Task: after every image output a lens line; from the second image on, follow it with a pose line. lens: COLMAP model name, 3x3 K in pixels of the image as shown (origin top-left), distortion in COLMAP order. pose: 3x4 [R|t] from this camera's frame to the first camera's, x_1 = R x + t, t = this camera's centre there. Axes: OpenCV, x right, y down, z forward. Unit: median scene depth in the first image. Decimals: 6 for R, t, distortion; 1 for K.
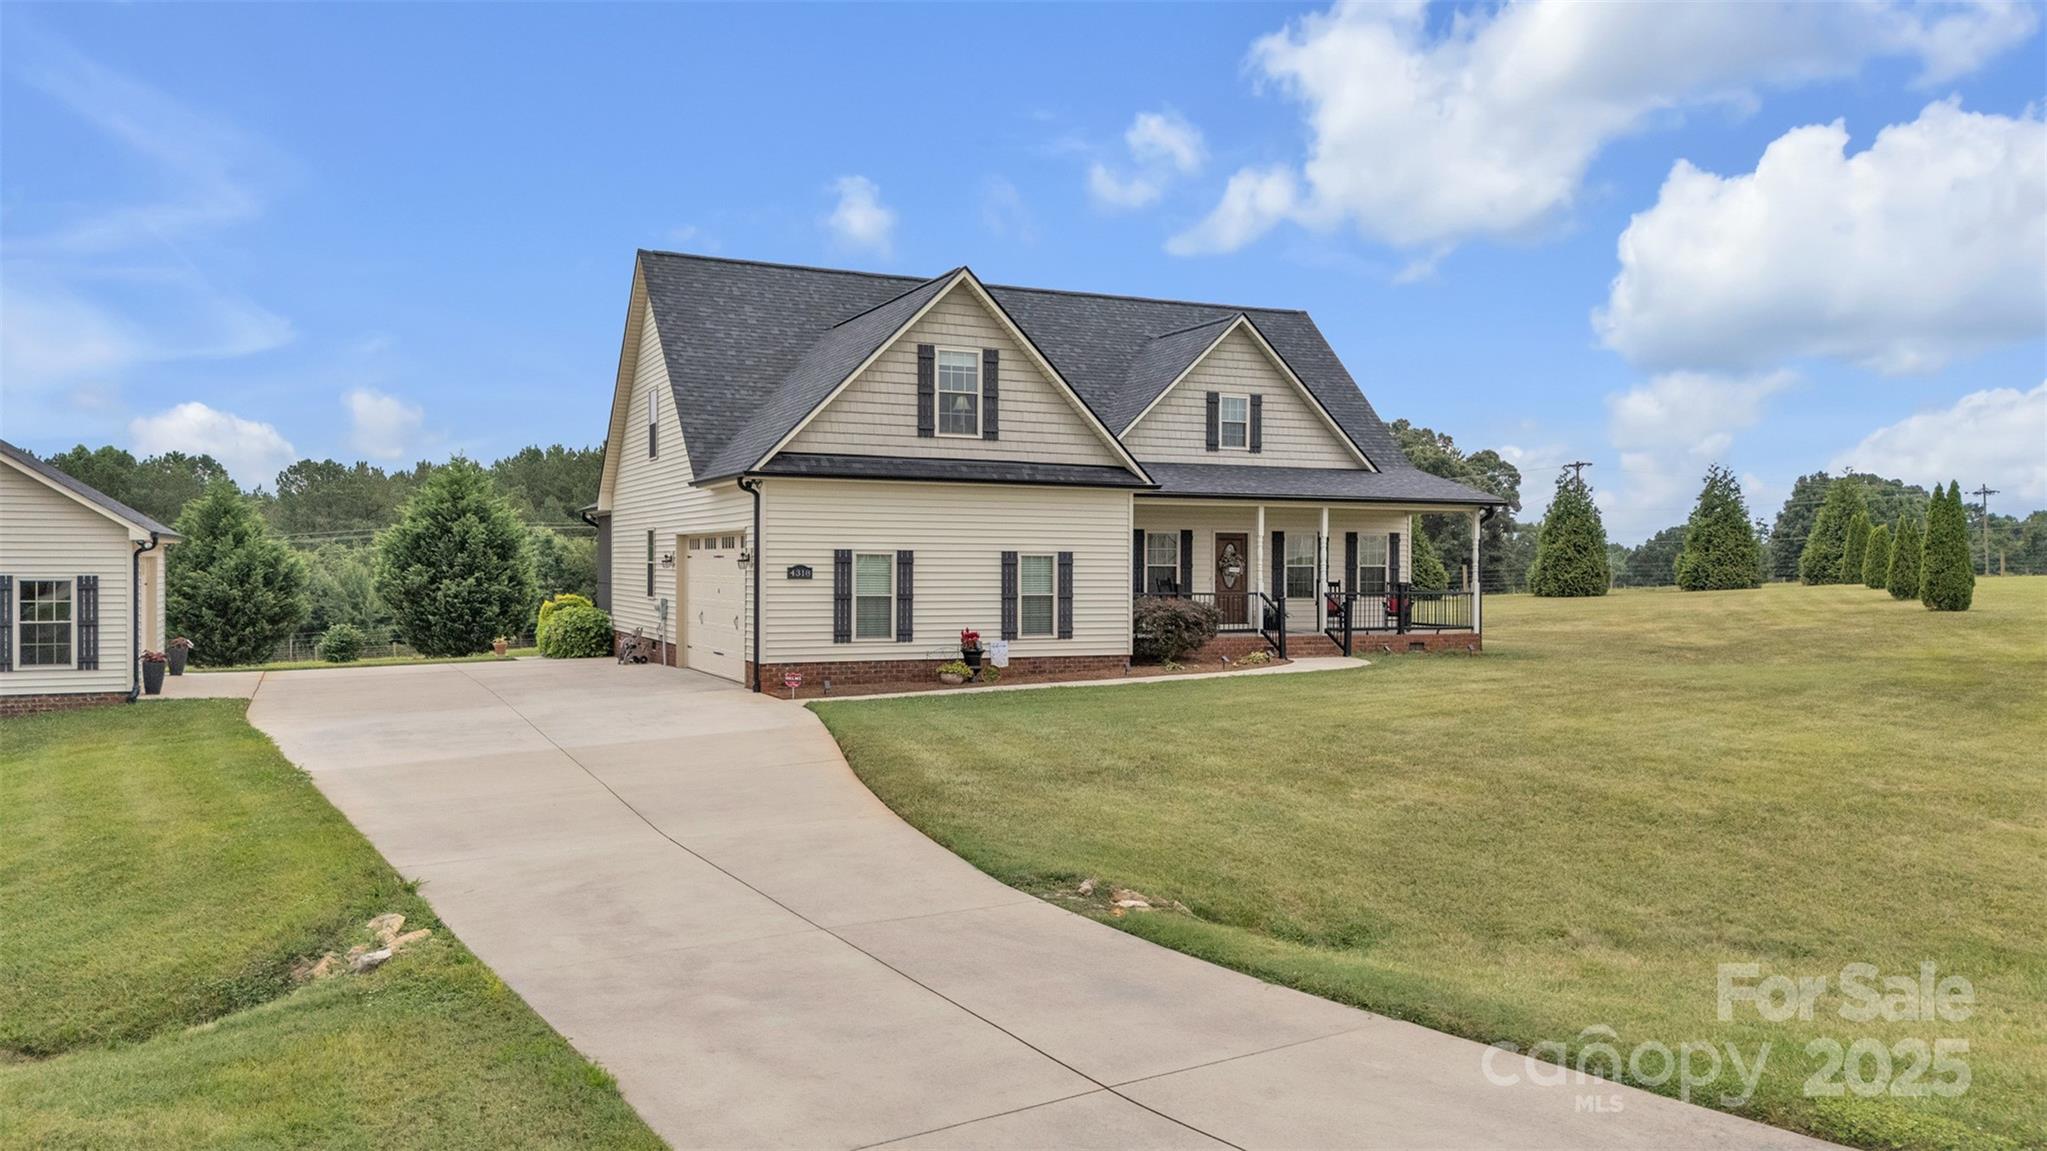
lens RADIAL K [[1522.4, 0, 1028.1], [0, 1522.4, 576.0], [0, 0, 1]] dist [0.005067, -0.038577]
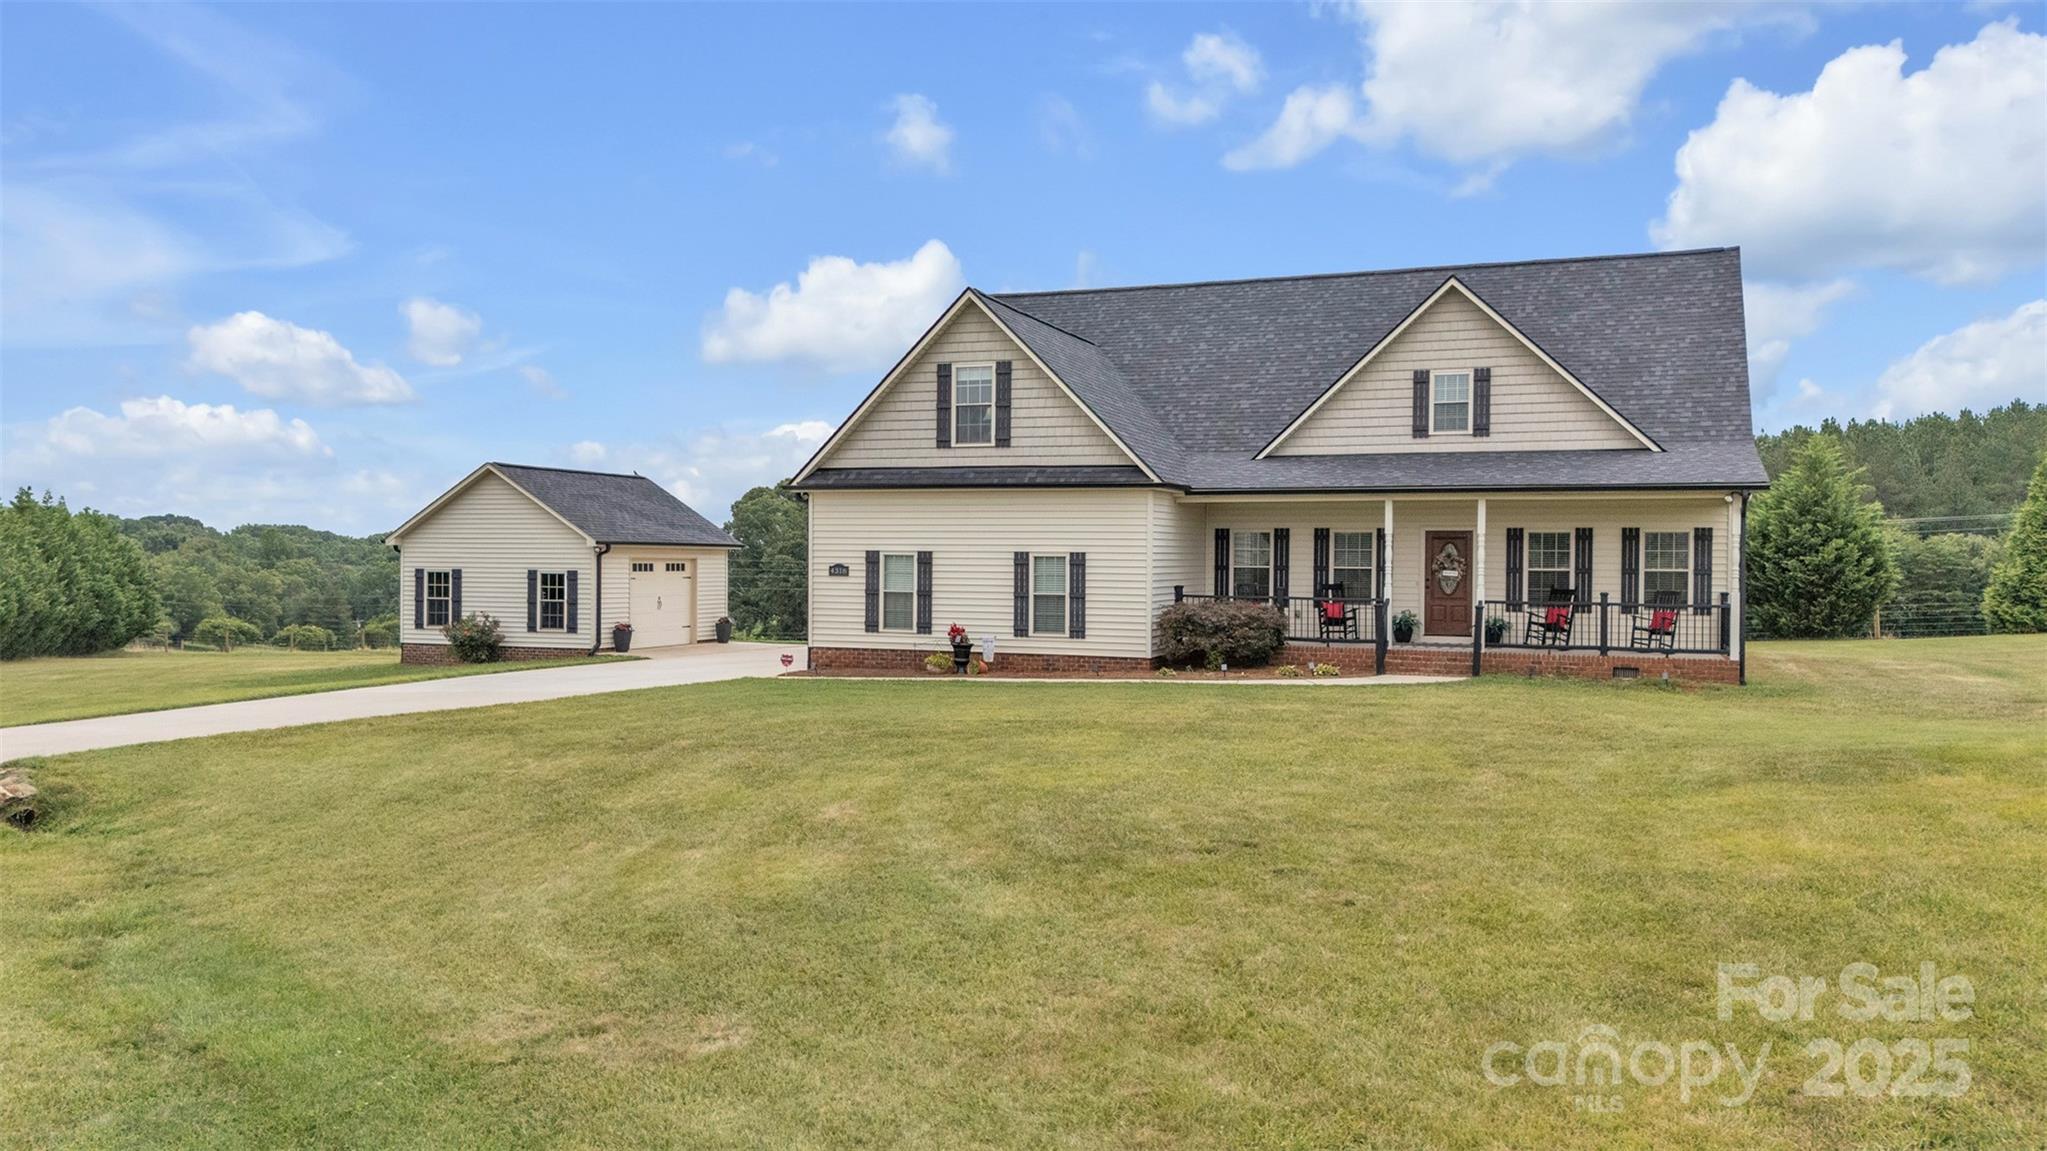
lens RADIAL K [[1522.4, 0, 1028.1], [0, 1522.4, 576.0], [0, 0, 1]] dist [0.005067, -0.038577]
pose [[0.672460, 0.006594, -0.740104, 0.759861], [-0.011448, 0.999933, -0.001493, 0.001804], [0.740045, 0.009476, 0.672490, 0.298236]]
